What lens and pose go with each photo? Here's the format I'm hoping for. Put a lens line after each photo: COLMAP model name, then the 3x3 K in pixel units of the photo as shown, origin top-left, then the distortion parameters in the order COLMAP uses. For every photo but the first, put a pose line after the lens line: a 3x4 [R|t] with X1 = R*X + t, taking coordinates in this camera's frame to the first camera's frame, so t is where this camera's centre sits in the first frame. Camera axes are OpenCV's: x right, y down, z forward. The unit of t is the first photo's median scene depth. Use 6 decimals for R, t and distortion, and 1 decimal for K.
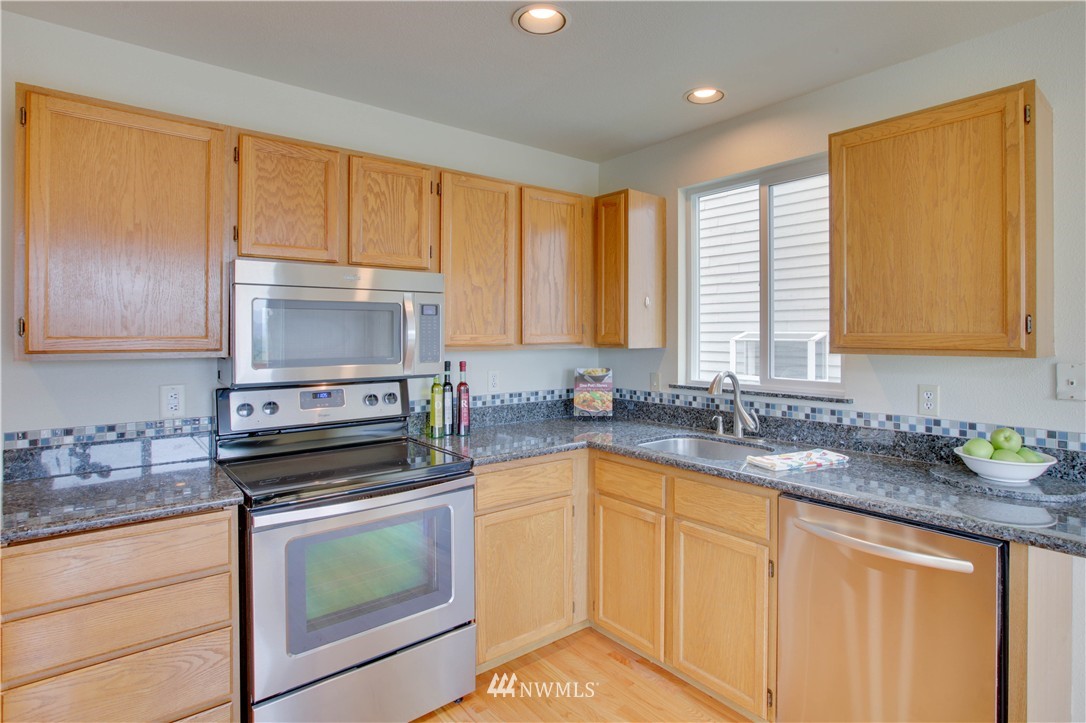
lens RADIAL K [[566.7, 0, 576.2], [0, 566.7, 332.8], [0, 0, 1]] dist [-0.058070, 0.027976]
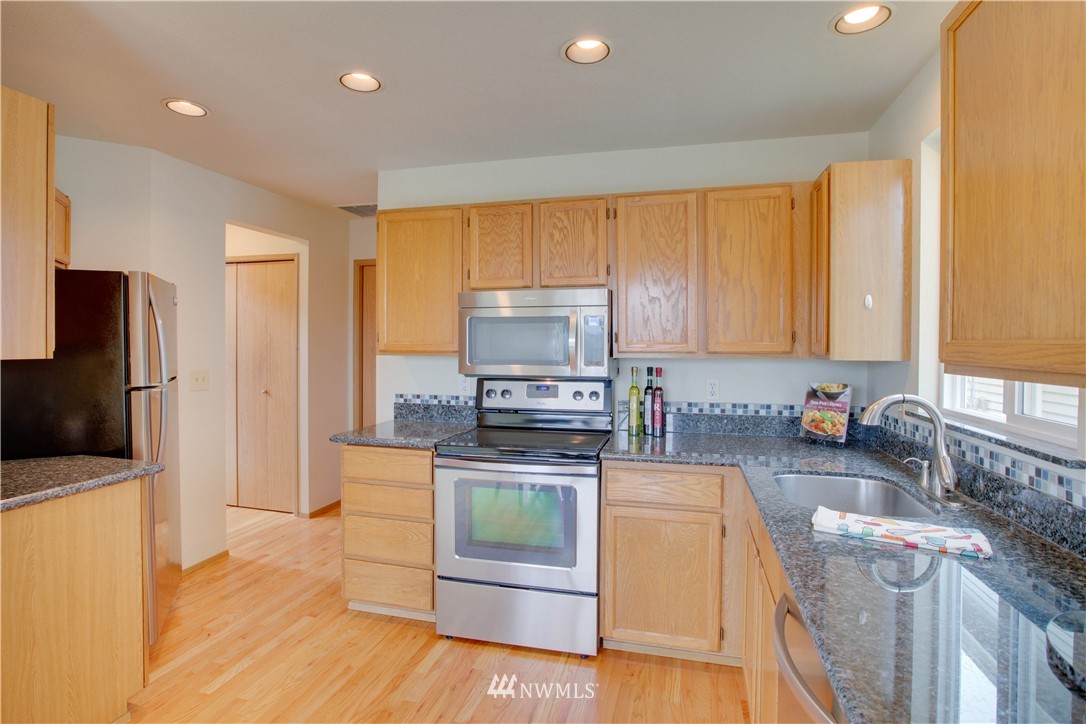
lens RADIAL K [[548.0, 0, 545.2], [0, 548.0, 351.0], [0, 0, 1]] dist [-0.054182, 0.024380]
pose [[0.576109, 0.015156, -0.817232, 0.558509], [-0.002253, 0.999854, 0.016955, 0.002323], [0.817369, -0.007926, 0.576059, 0.244875]]
